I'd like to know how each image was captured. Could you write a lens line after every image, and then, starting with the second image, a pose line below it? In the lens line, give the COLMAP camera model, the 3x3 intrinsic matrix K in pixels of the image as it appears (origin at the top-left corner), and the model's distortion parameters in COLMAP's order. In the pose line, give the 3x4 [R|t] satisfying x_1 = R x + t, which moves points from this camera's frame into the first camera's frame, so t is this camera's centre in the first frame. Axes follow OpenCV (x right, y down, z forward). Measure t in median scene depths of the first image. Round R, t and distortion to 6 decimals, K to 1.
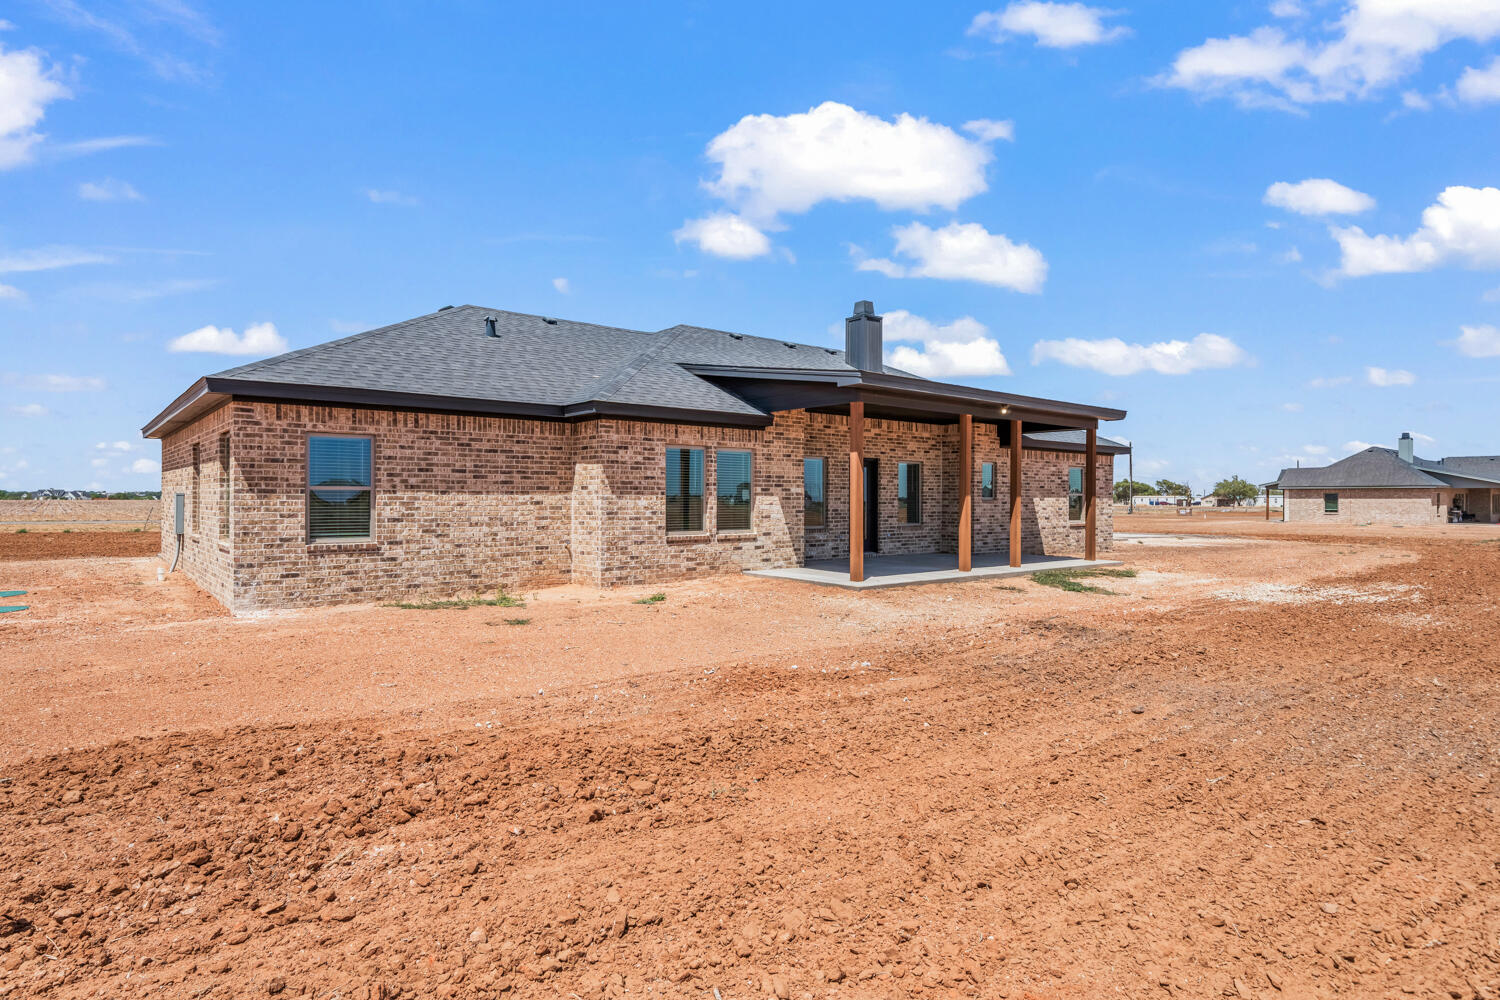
lens RADIAL K [[818.6, 0, 749.3], [0, 818.6, 498.0], [0, 0, 1]] dist [-0.001535, -0.000370]
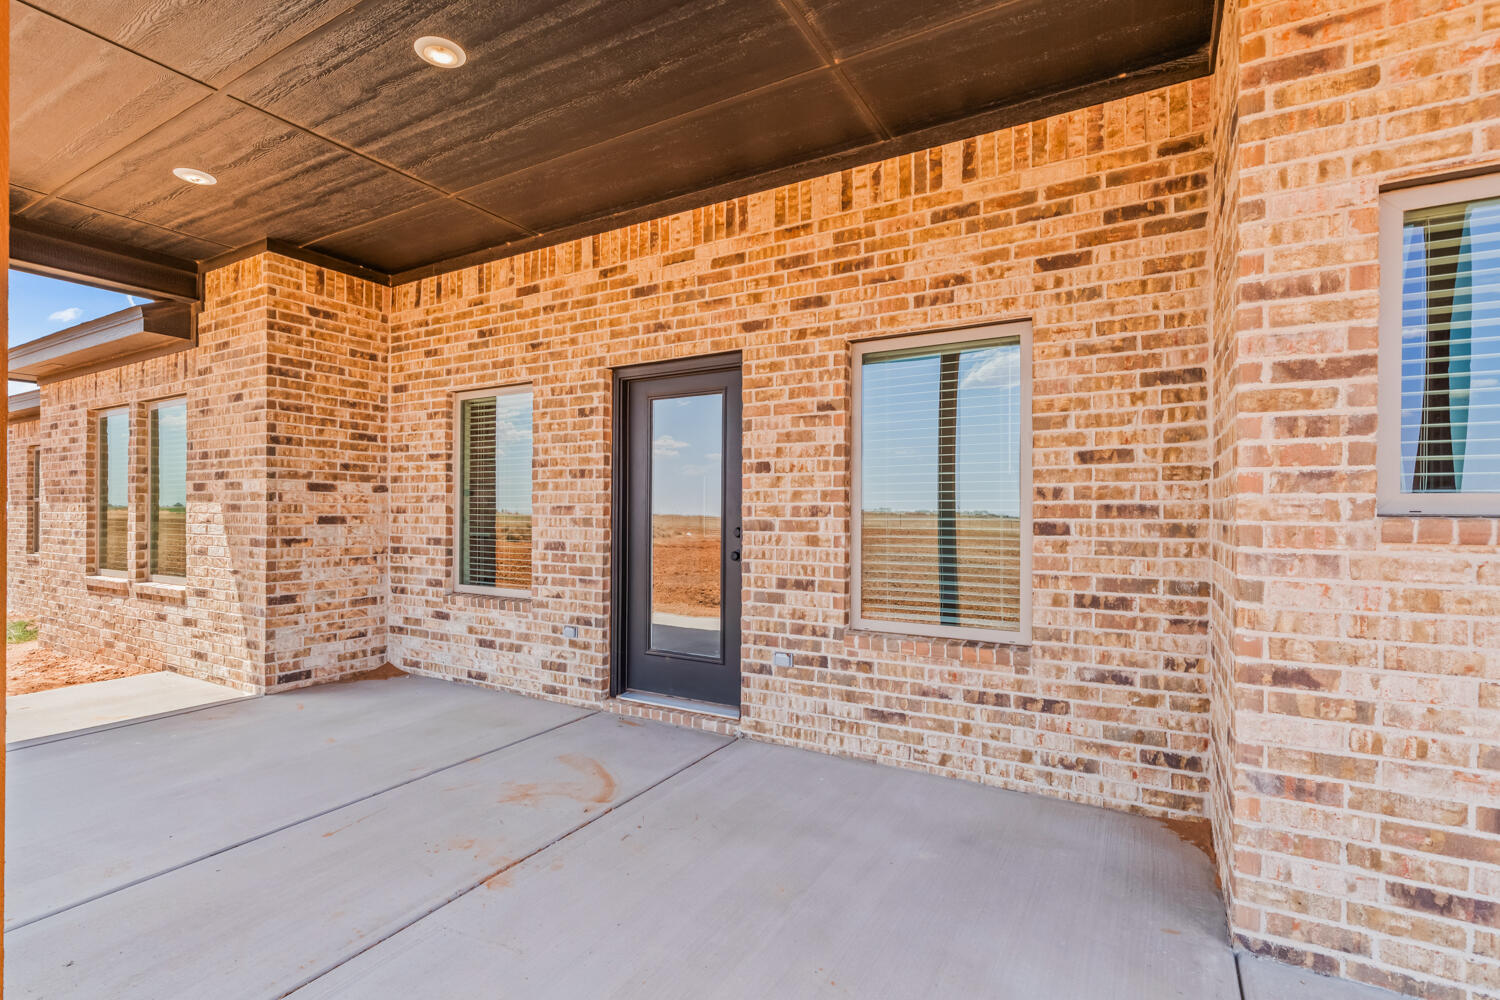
lens RADIAL K [[702.3, 0, 740.9], [0, 702.3, 510.7], [0, 0, 1]] dist [-0.001312, -0.000019]
pose [[0.333603, -0.003620, -0.942707, 1.218140], [-0.002748, 0.999985, -0.004813, 0.008103], [0.942710, 0.004196, 0.333588, 3.091750]]
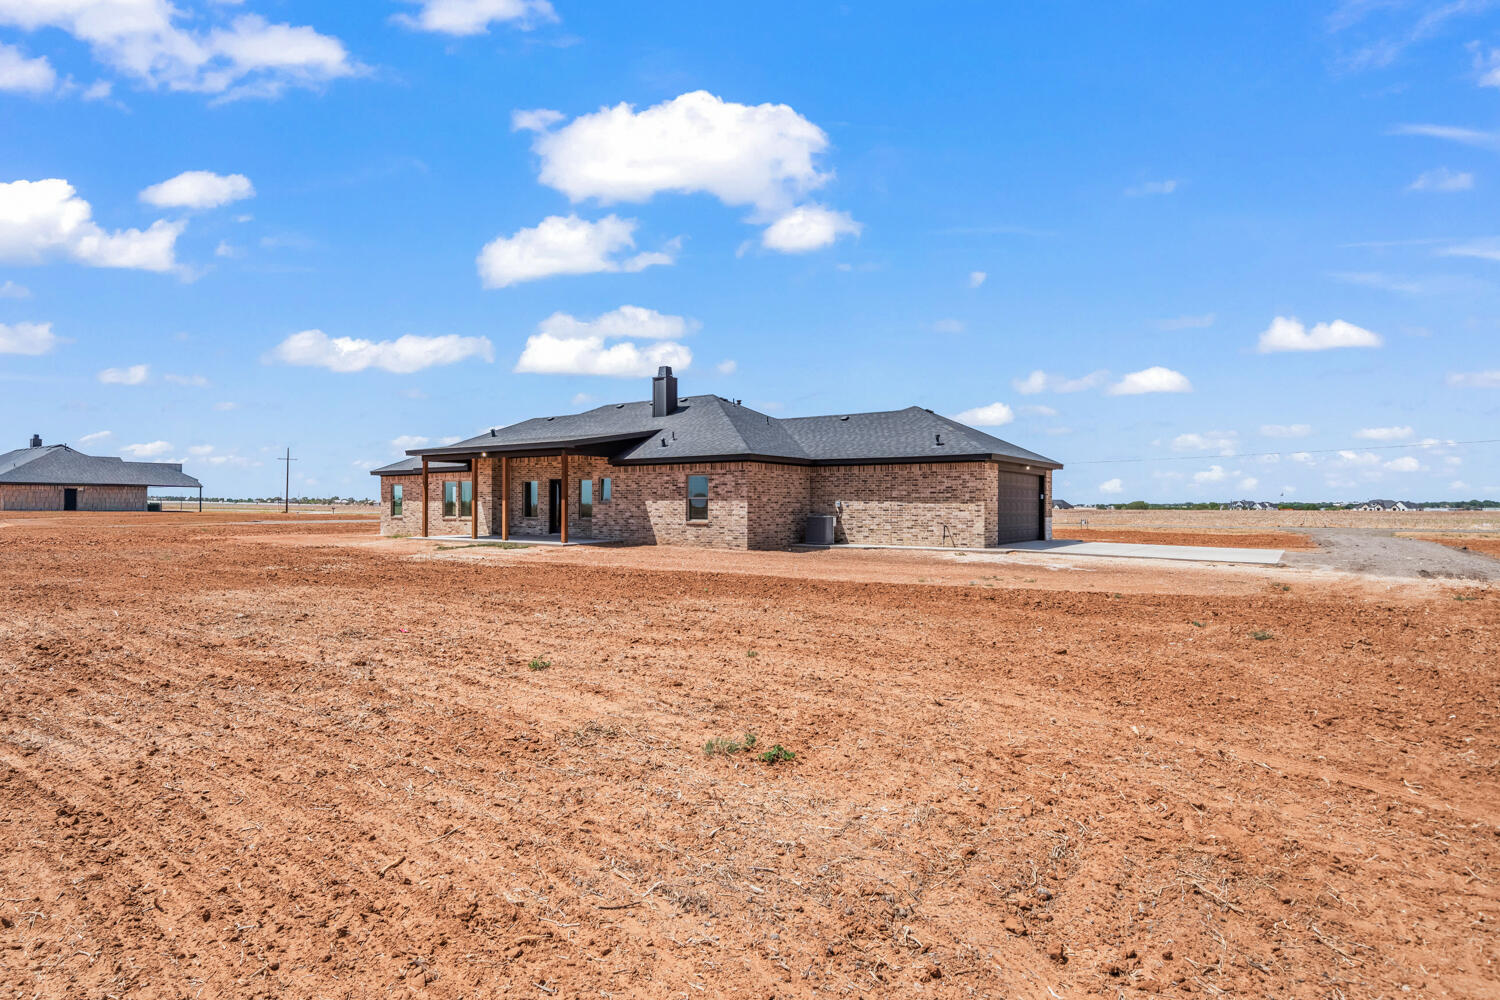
lens RADIAL K [[818.6, 0, 752.0], [0, 818.6, 495.4], [0, 0, 1]] dist [-0.001535, -0.000370]
pose [[0.272413, -0.015517, -0.962055, 6.337413], [-0.000365, 0.999868, -0.016230, 0.046057], [0.962180, 0.004772, 0.272371, 3.021406]]
